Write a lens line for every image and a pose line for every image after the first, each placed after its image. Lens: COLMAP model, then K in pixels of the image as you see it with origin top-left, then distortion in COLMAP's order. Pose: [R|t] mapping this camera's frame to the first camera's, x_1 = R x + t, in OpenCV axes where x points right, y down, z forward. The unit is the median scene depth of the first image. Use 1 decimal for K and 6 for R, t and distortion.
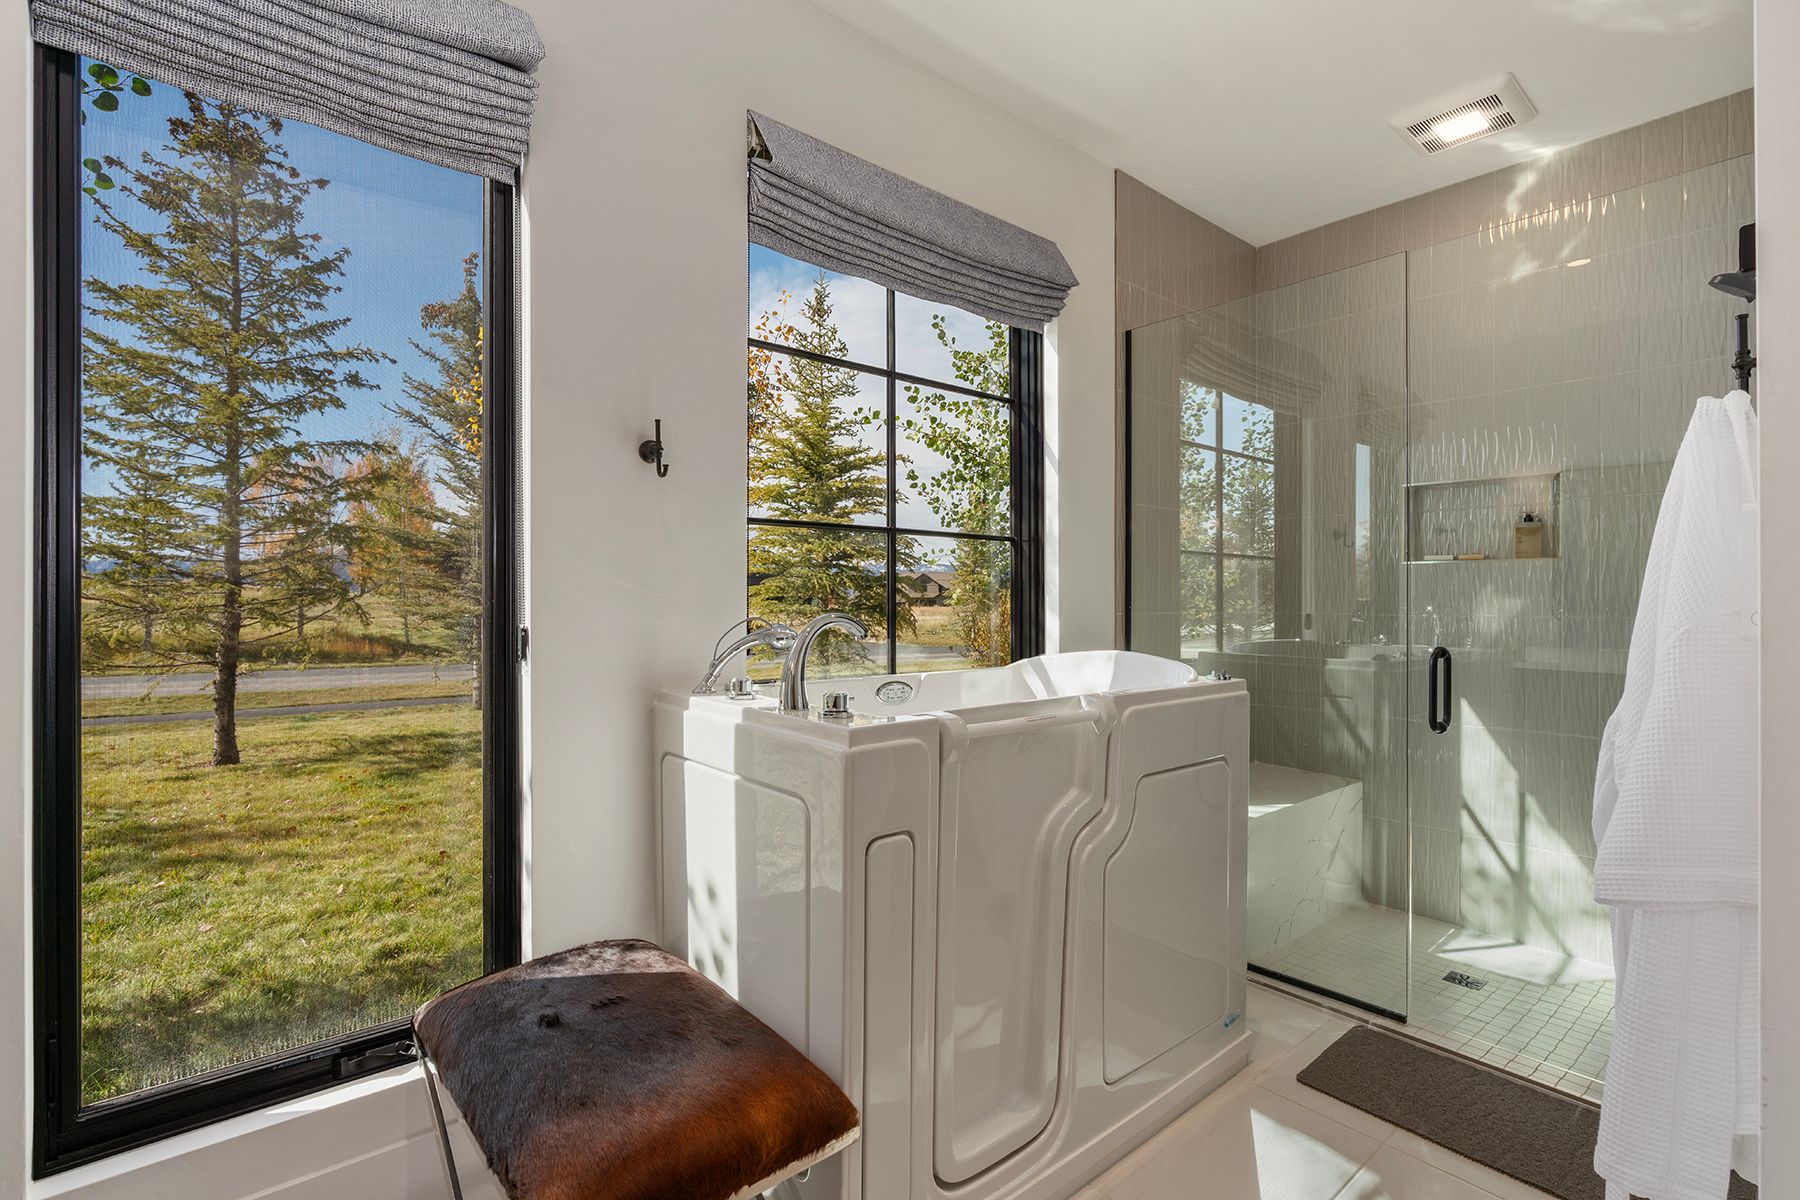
lens RADIAL K [[834.2, 0, 892.4], [0, 834.2, 598.2], [0, 0, 1]] dist [-0.010224, 0.003959]
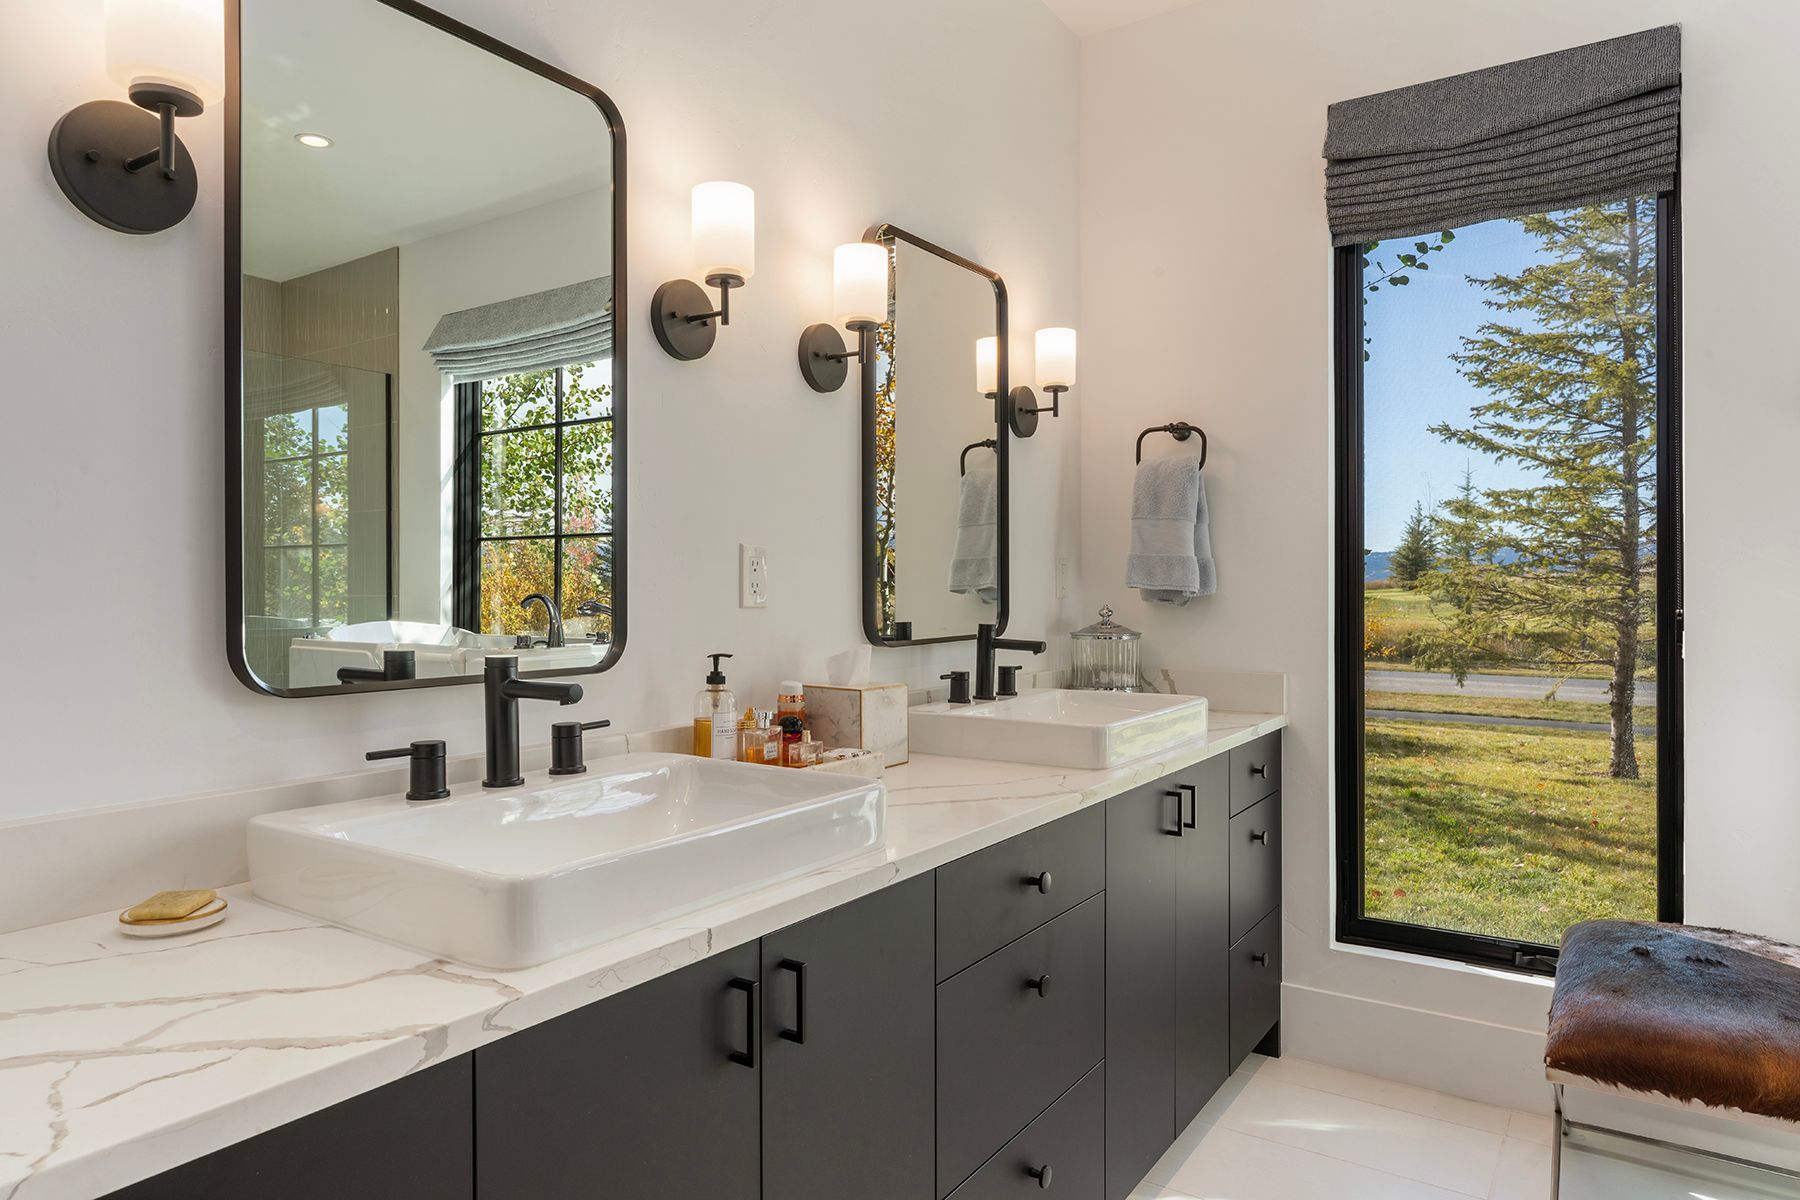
lens RADIAL K [[1109.2, 0, 897.1], [0, 1109.2, 596.1], [0, 0, 1]] dist [0.002898, 0.000529]
pose [[0.269802, 0.000892, -0.962915, 0.137968], [0.002576, 0.999995, 0.001648, 0.002310], [0.962912, -0.002925, 0.269799, -0.070091]]
